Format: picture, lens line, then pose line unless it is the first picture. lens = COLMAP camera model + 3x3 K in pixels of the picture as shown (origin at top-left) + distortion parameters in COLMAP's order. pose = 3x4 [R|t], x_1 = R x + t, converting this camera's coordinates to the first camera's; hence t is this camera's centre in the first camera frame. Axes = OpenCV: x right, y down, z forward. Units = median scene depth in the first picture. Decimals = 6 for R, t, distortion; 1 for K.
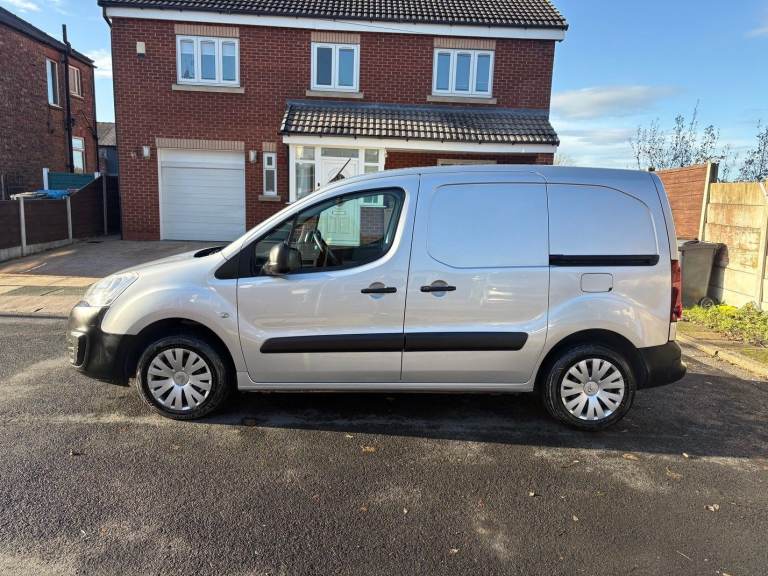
lens RADIAL K [[561.9, 0, 383.0], [0, 561.9, 300.8], [0, 0, 1]] dist [0.036789, -0.037330]
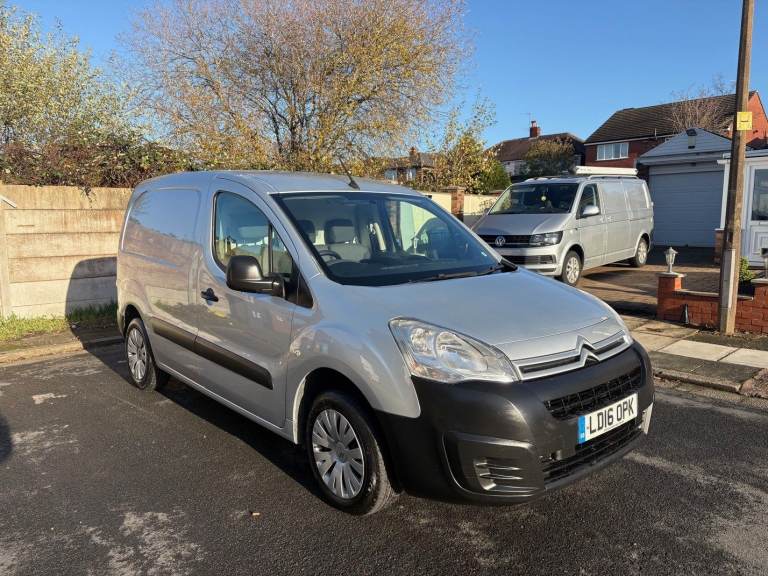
lens RADIAL K [[573.3, 0, 384.0], [0, 573.3, 288.0], [0, 0, 1]] dist [0.040554, -0.030652]
pose [[-0.634749, -0.121780, 0.763061, -0.400565], [0.119496, 0.960154, 0.252637, -0.136408], [-0.763422, 0.251544, -0.594905, 0.753395]]
